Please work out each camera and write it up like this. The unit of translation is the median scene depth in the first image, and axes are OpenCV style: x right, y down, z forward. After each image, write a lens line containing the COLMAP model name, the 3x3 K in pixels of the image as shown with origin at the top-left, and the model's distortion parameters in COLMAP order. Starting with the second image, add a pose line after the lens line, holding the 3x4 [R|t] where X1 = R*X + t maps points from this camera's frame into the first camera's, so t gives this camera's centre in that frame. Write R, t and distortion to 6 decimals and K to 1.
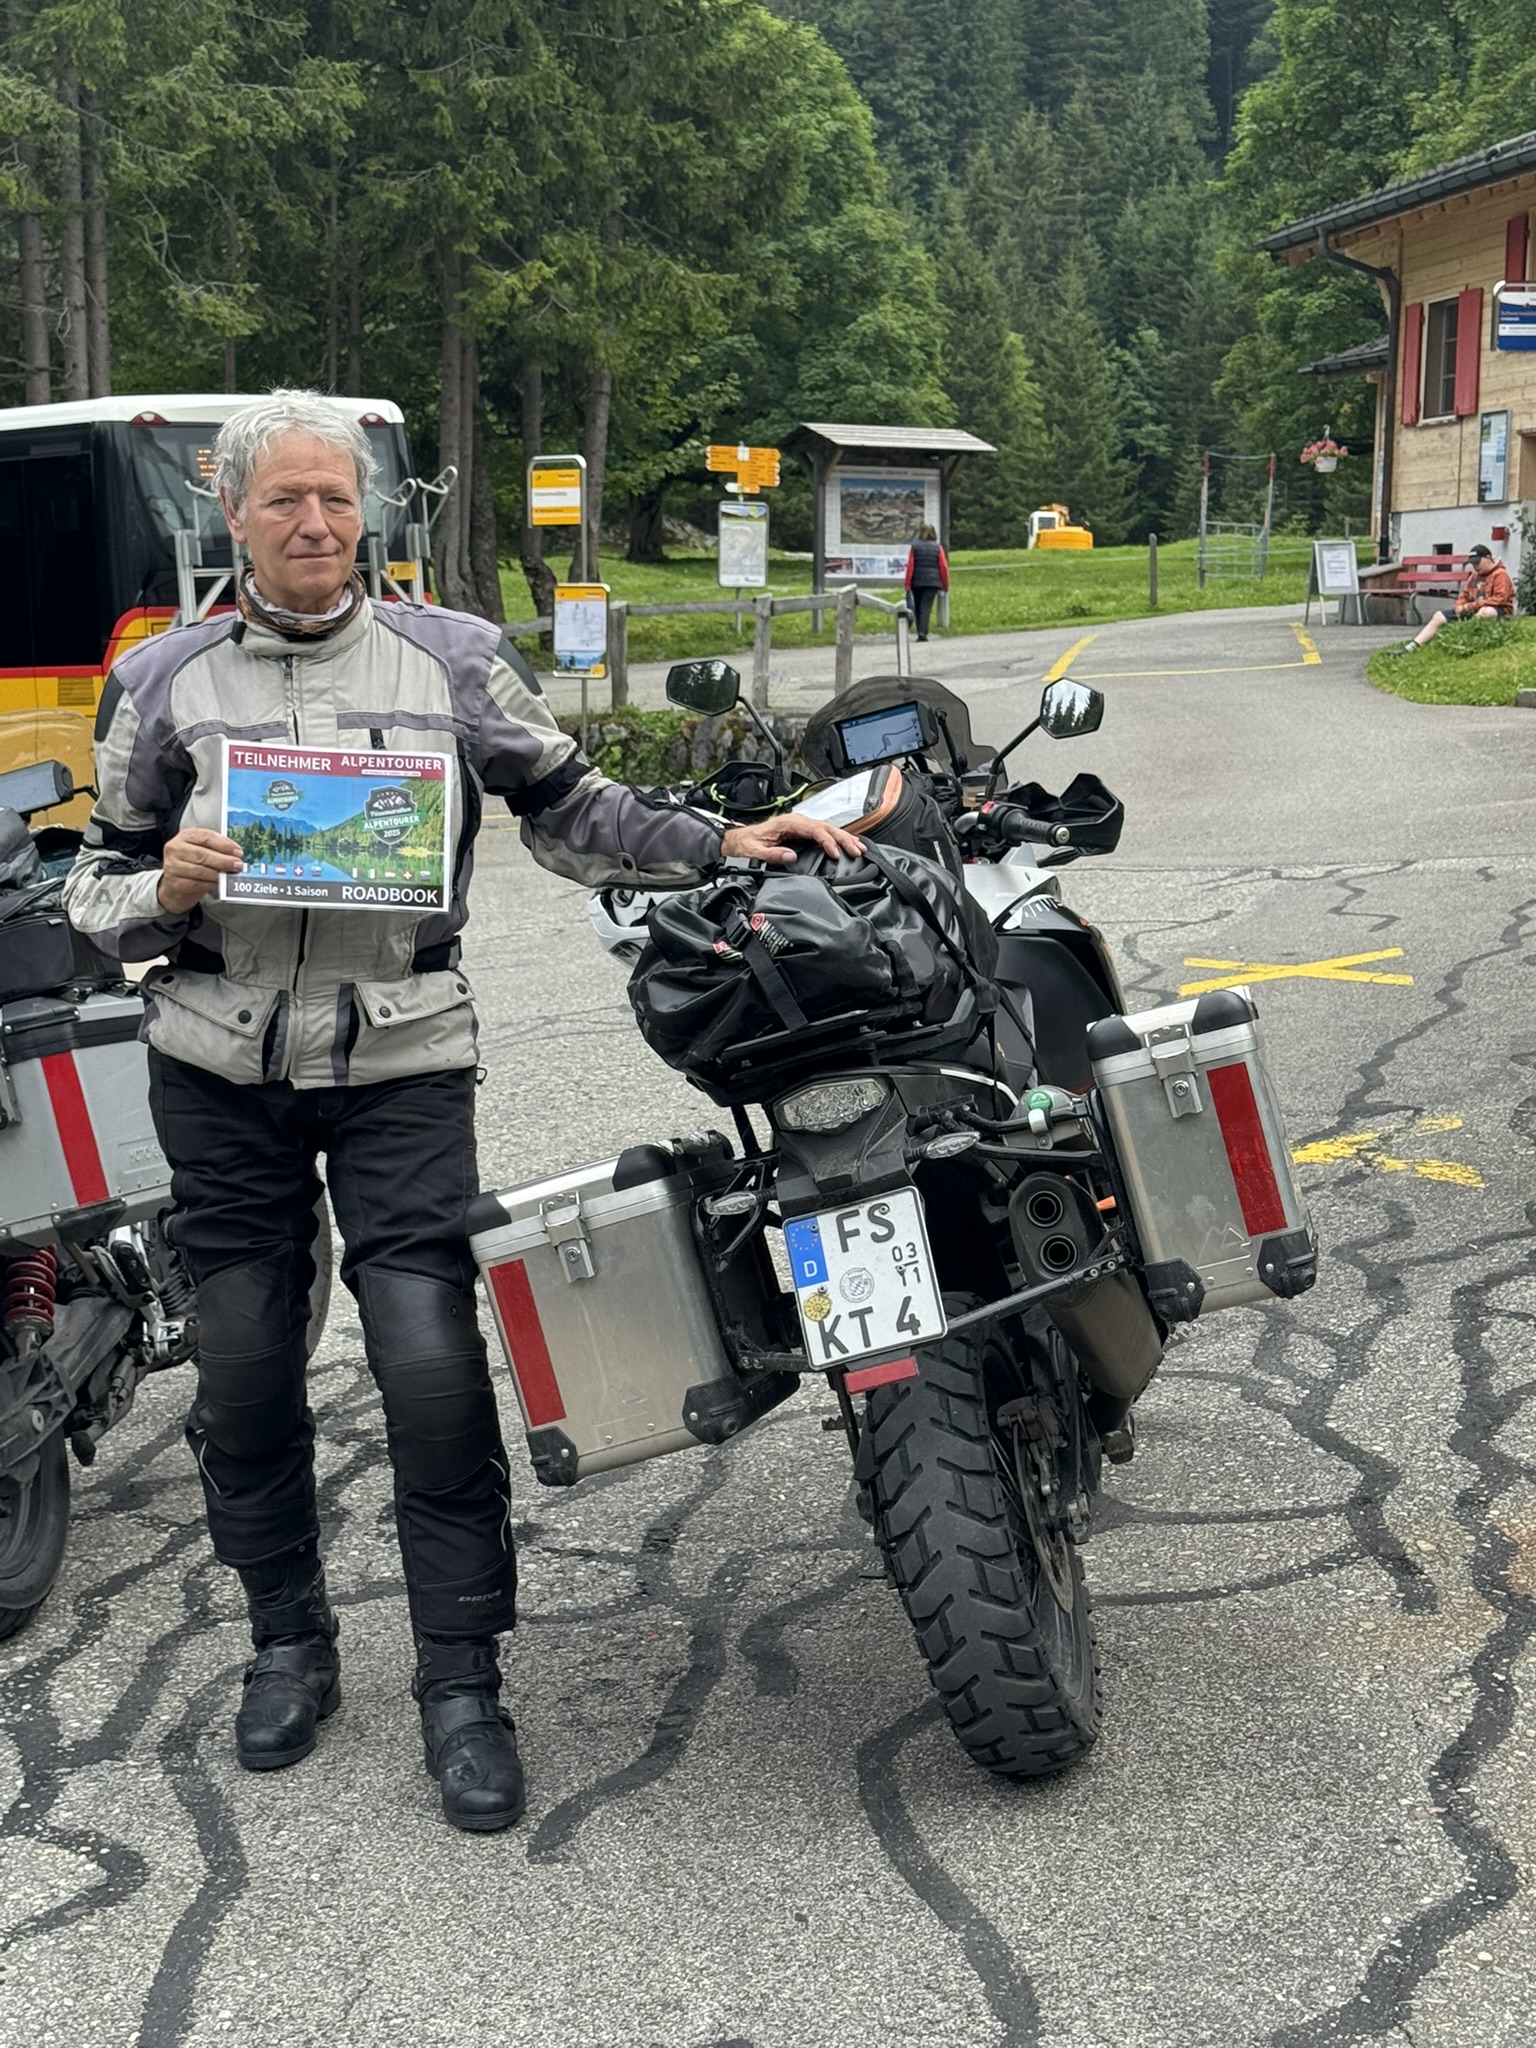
lens RADIAL K [[3291.2, 0, 766.9], [0, 3291.2, 1112.9], [0, 0, 1]] dist [0.096951, 0.000000]
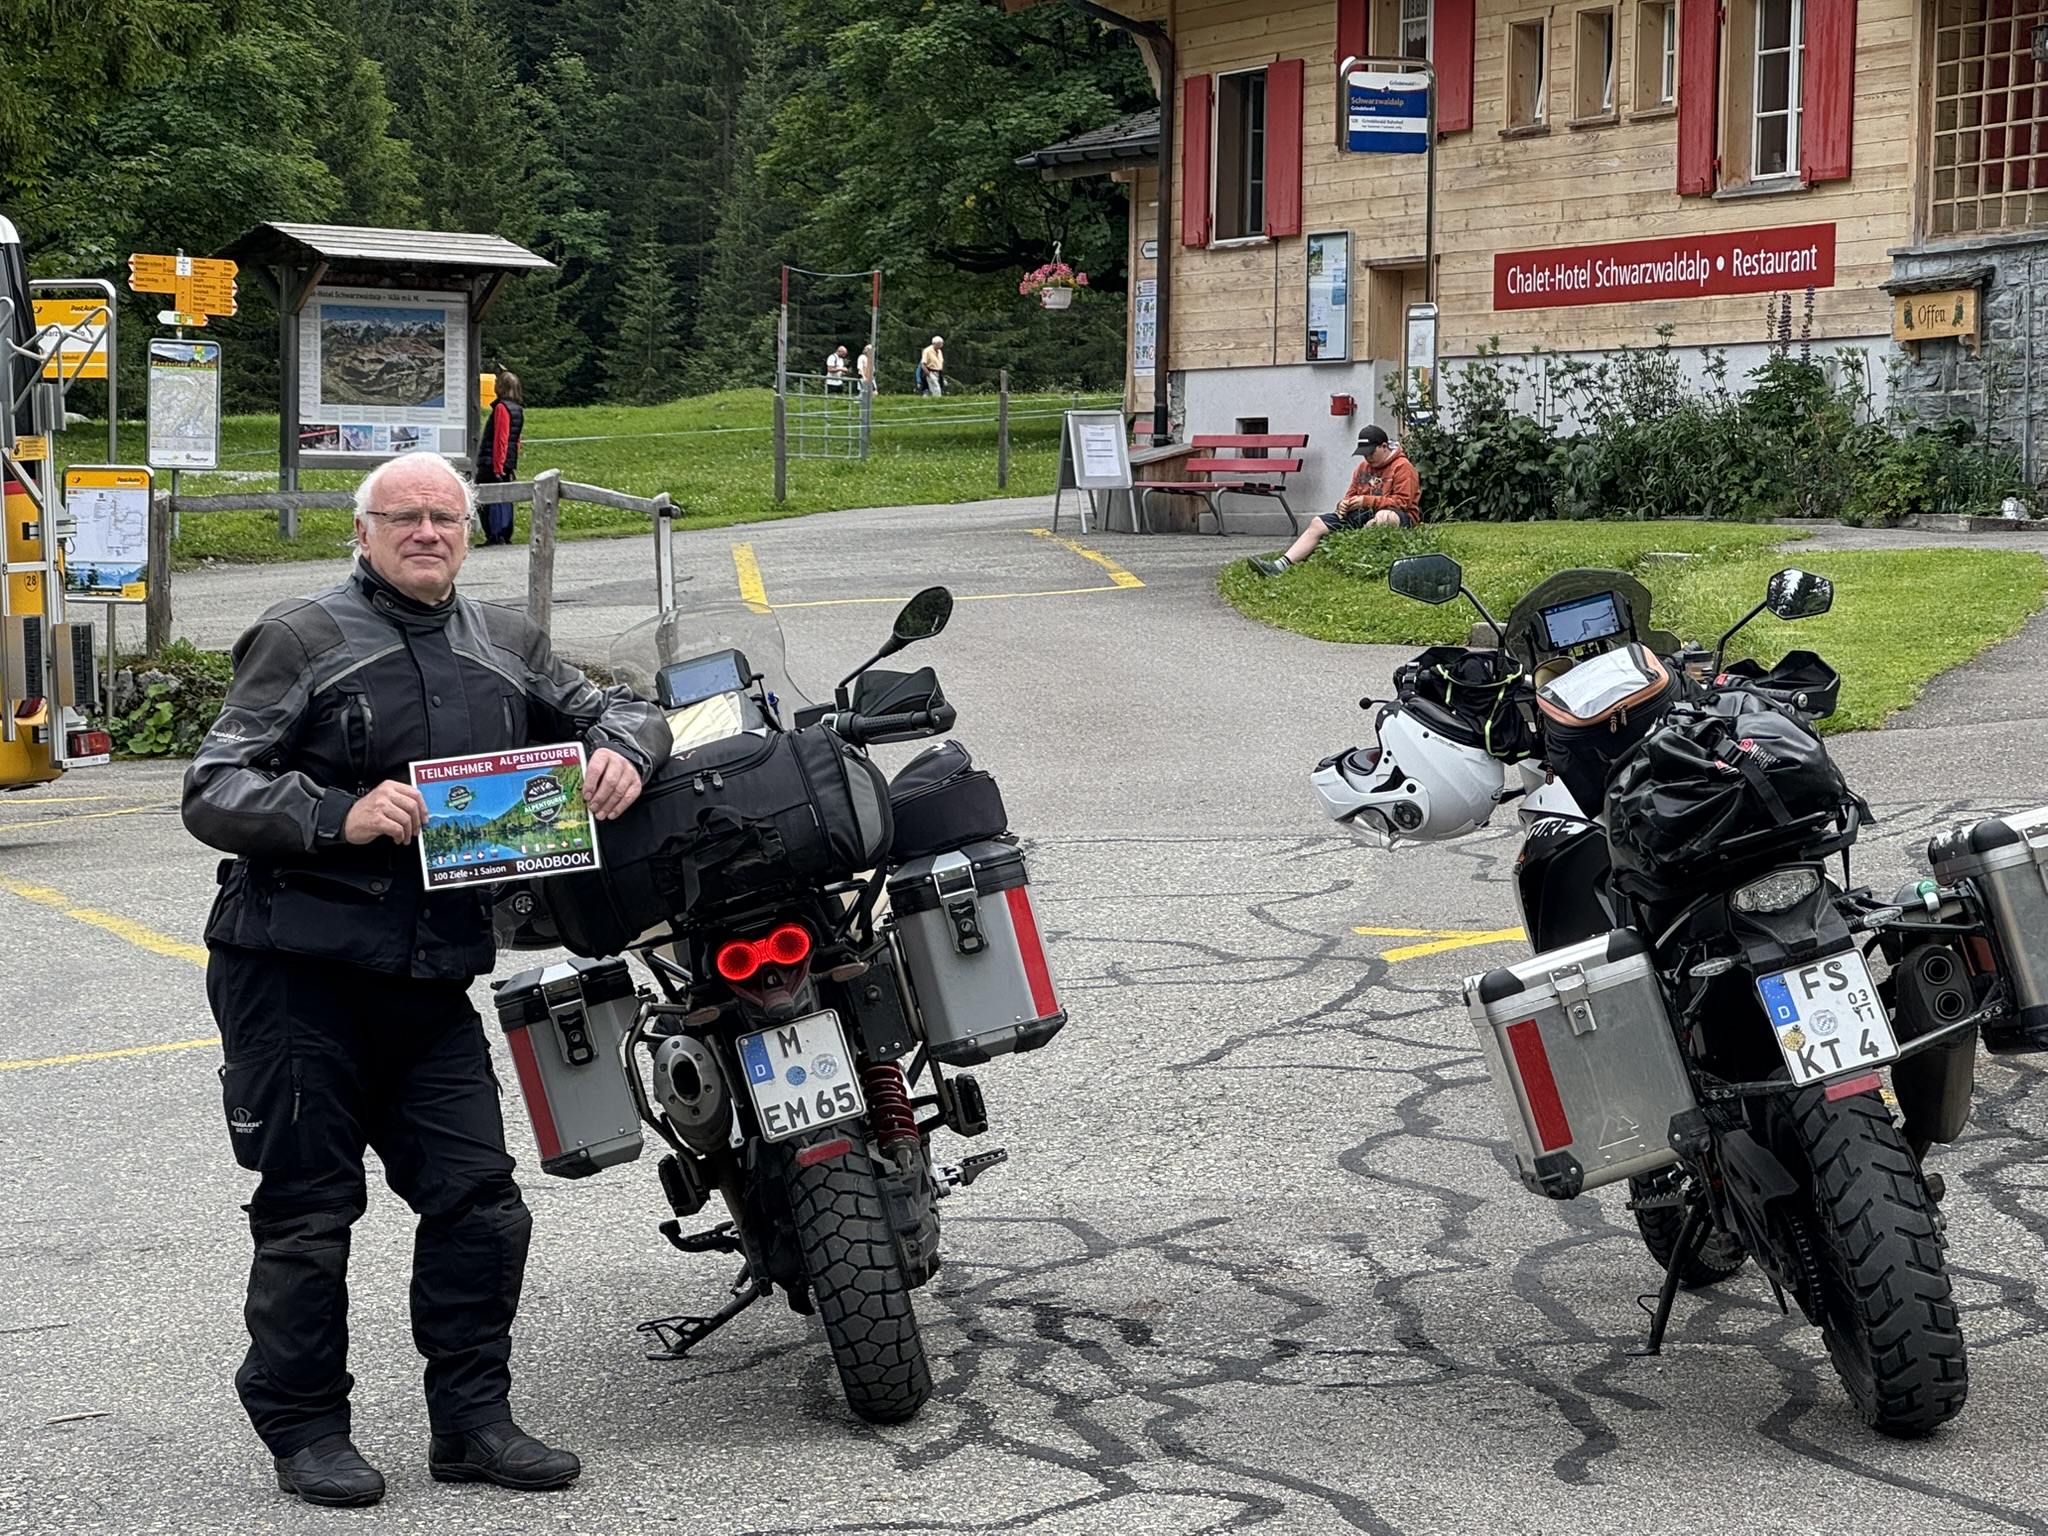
lens RADIAL K [[5893.2, 0, 1025.2], [0, 5893.2, 772.6], [0, 0, 1]] dist [0.154316, 0.000000]
pose [[0.975638, -0.004603, 0.219336, -0.112273], [0.027797, 0.994316, -0.102776, 0.026235], [-0.217616, 0.106369, 0.970221, -0.171539]]
